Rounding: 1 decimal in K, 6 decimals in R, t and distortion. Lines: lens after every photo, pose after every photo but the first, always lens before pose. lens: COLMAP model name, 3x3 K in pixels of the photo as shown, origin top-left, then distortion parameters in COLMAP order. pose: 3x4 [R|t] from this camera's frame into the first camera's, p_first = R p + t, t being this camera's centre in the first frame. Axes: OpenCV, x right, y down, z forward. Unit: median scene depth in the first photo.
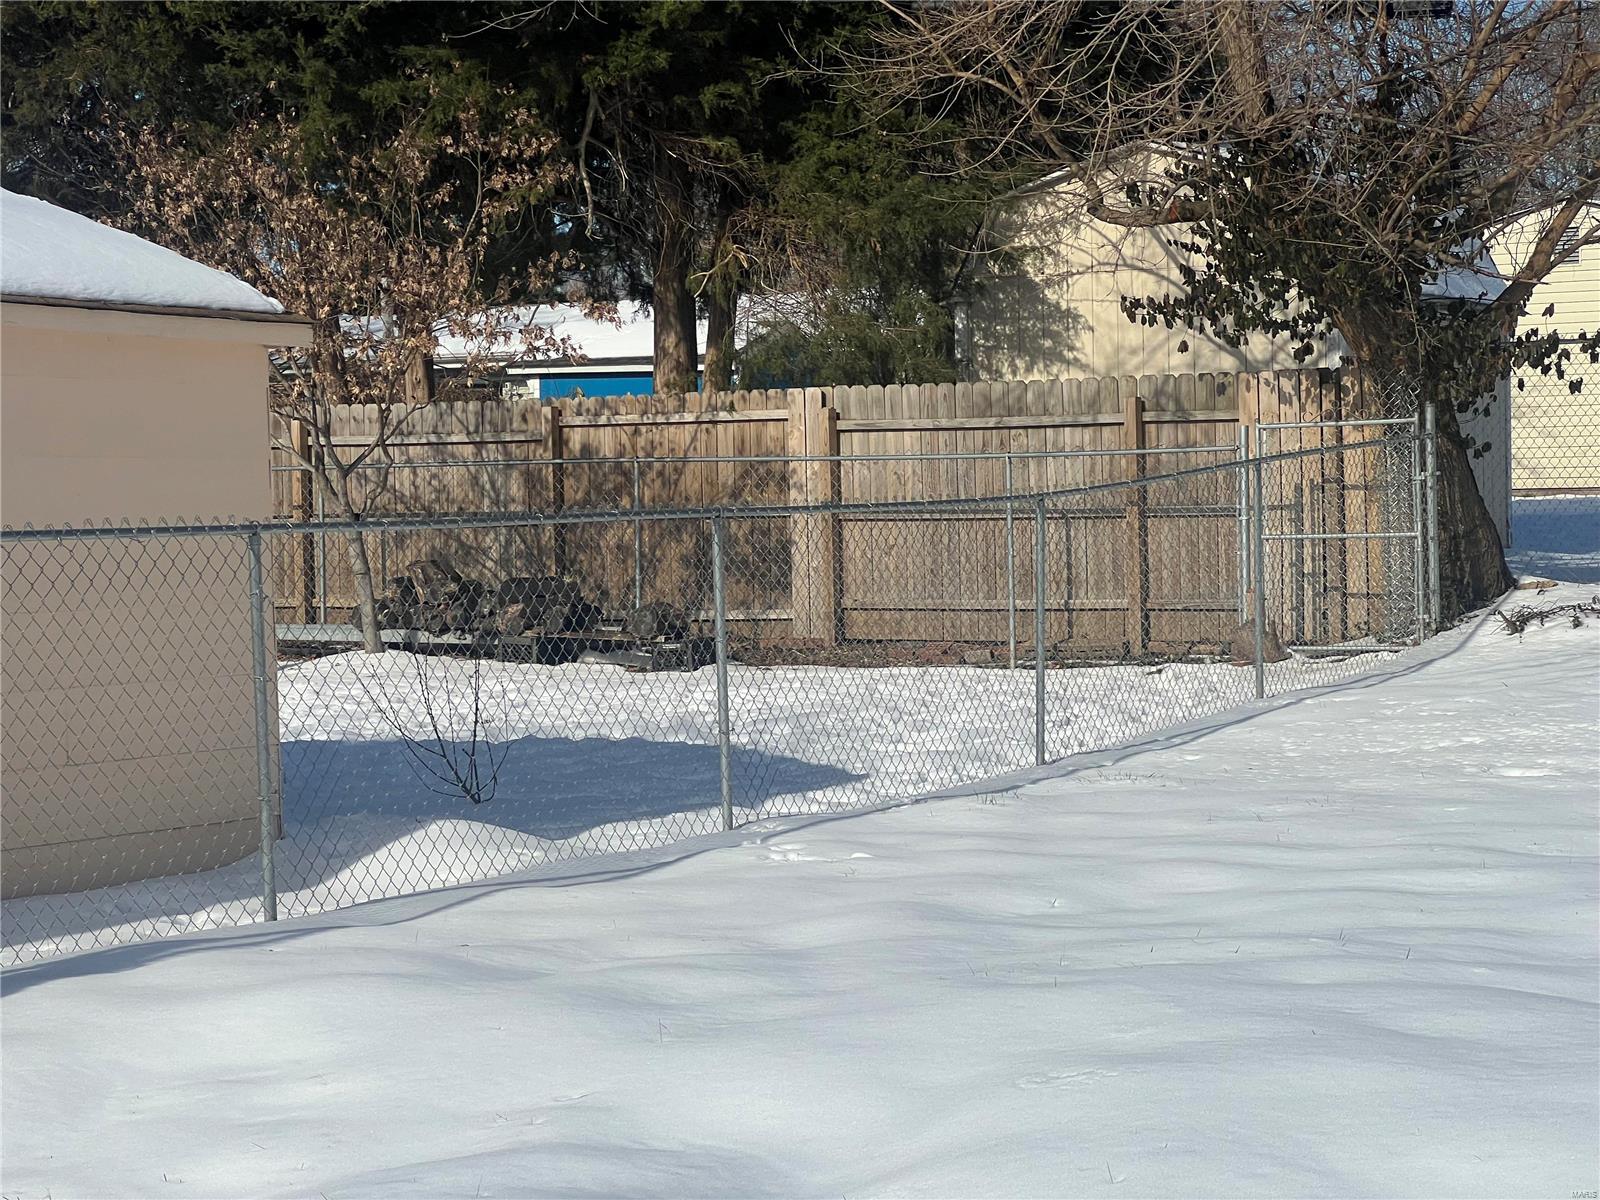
lens RADIAL K [[3574.8, 0, 789.5], [0, 3574.8, 610.6], [0, 0, 1]] dist [0.237541, 0.000000]
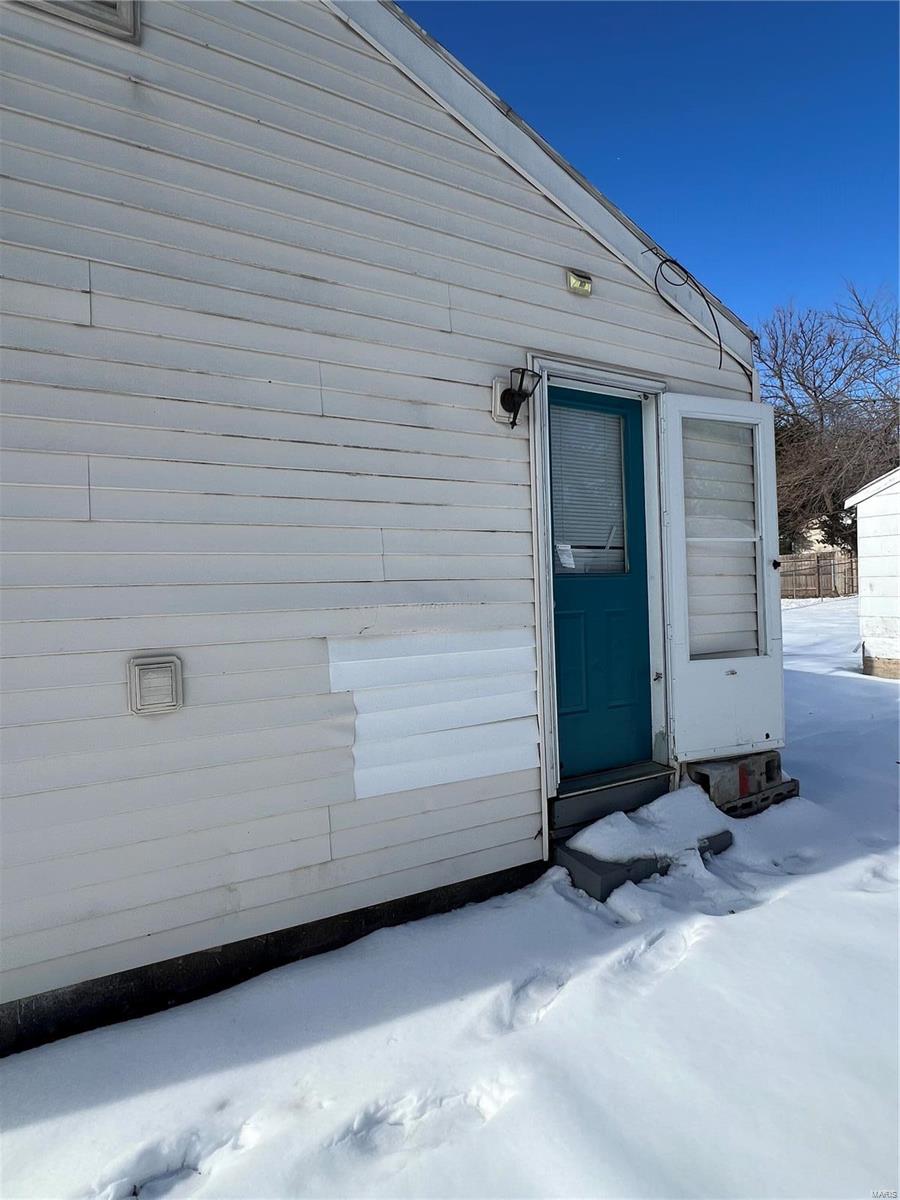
lens RADIAL K [[658.0, 0, 442.5], [0, 658.0, 591.4], [0, 0, 1]] dist [-0.003761, 0.001029]
pose [[0.859669, -0.013970, -0.510660, 0.179273], [0.011469, 0.999902, -0.008047, 0.007432], [0.510722, 0.001061, 0.859745, -0.498619]]
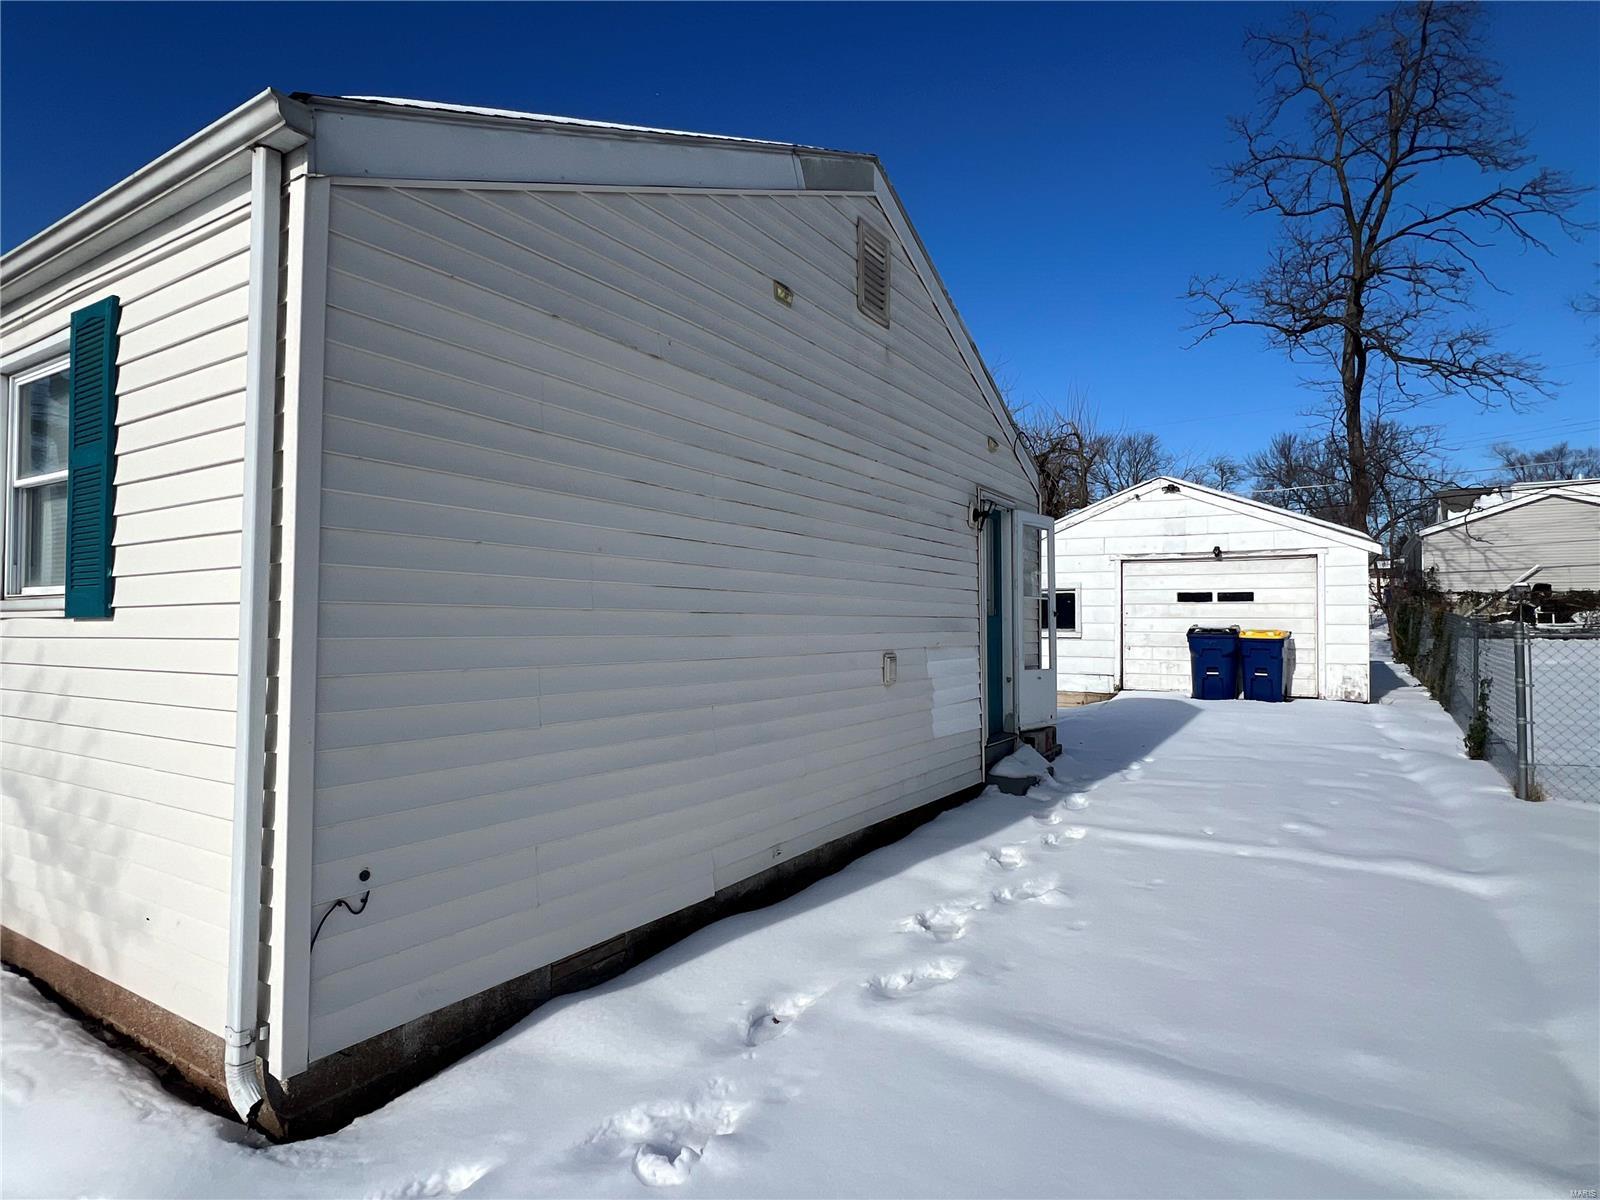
lens RADIAL K [[877.3, 0, 801.6], [0, 877.3, 597.6], [0, 0, 1]] dist [-0.003761, 0.001029]
pose [[0.999369, 0.010560, -0.033923, 0.002606], [-0.012084, 0.998913, -0.045027, 0.014012], [0.033411, 0.045408, 0.998410, -0.810960]]
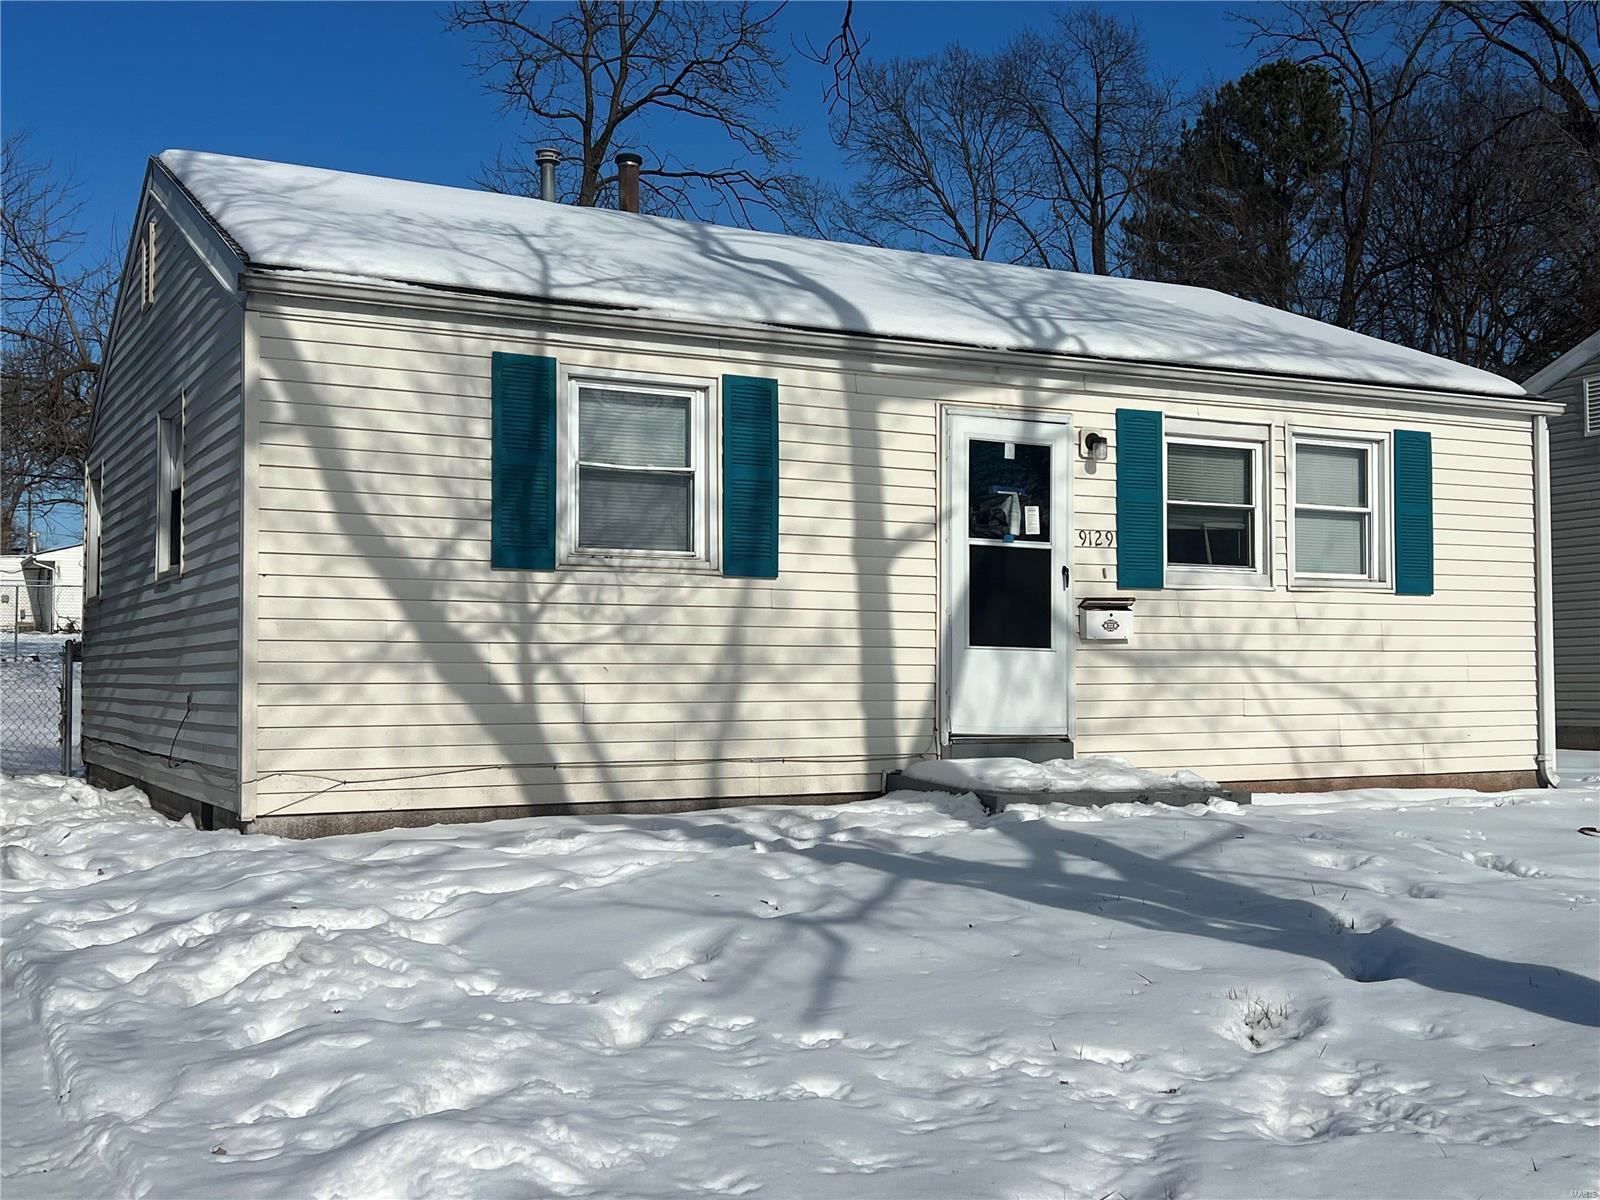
lens RADIAL K [[1765.3, 0, 809.1], [0, 1765.3, 612.4], [0, 0, 1]] dist [0.094167, 0.000000]
pose [[0.523958, 0.042093, 0.850703, -1.160356], [0.009357, 0.998433, -0.055166, 0.069285], [-0.851693, 0.036865, 0.522743, -0.798389]]
